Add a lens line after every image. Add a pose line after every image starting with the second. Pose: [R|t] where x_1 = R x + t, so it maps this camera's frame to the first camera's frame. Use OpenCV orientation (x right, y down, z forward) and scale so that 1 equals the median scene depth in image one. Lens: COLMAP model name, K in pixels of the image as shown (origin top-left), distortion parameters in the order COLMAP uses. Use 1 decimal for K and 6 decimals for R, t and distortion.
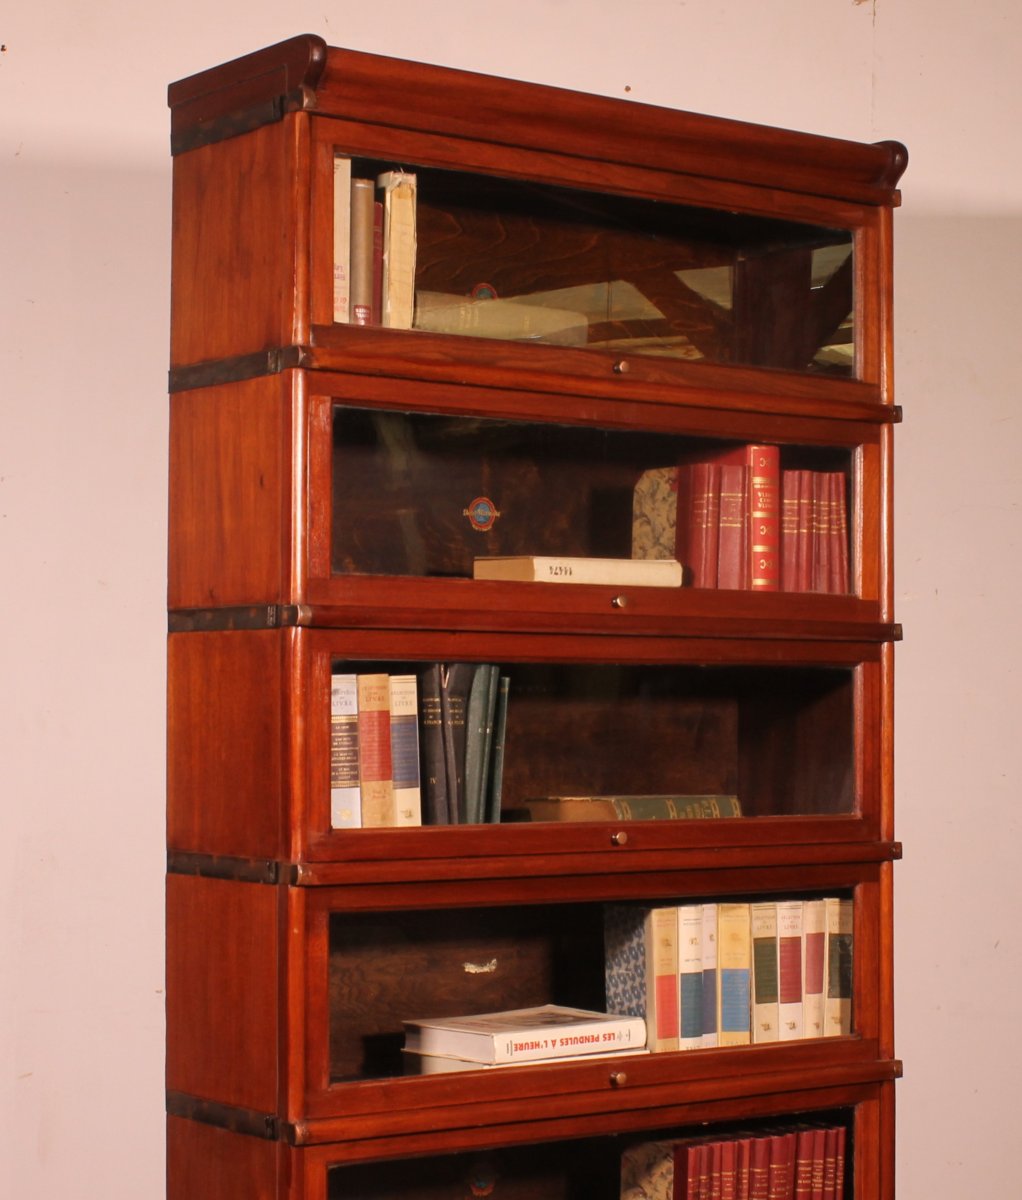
lens RADIAL K [[2689.2, 0, 627.9], [0, 2689.2, 602.8], [0, 0, 1]] dist [-0.115141, -0.397718]
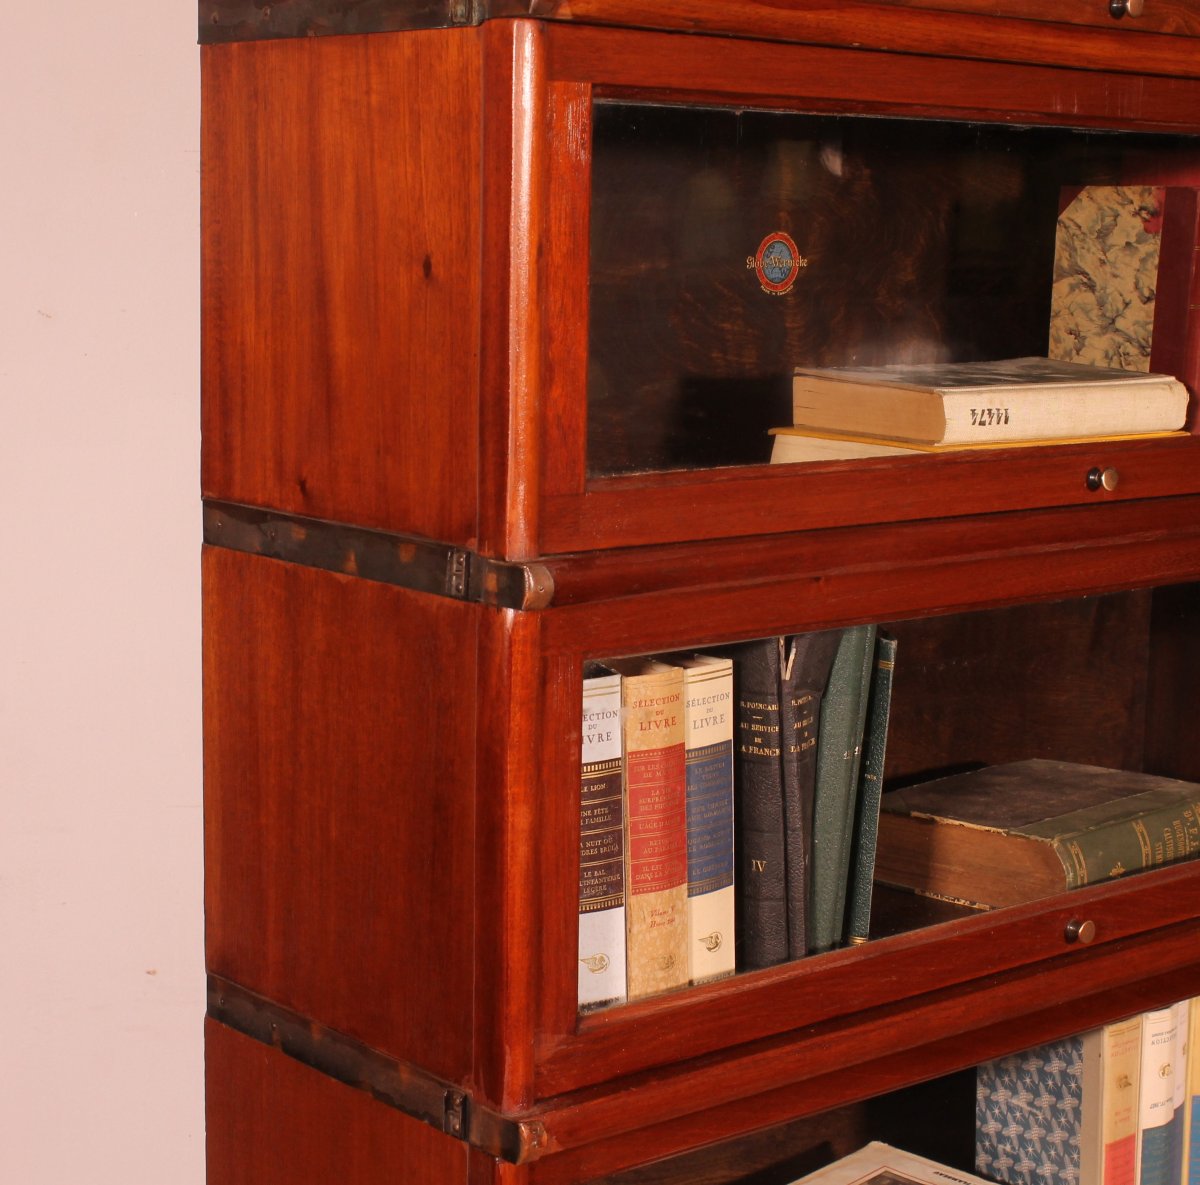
lens RADIAL K [[2496.7, 0, 603.2], [0, 2496.7, 557.5], [0, 0, 1]] dist [-0.046291, -0.139216]
pose [[0.999211, 0.010872, 0.038190, -0.118763], [-0.017556, 0.983637, 0.179303, -0.070645], [-0.035615, -0.179832, 0.983052, 0.561006]]
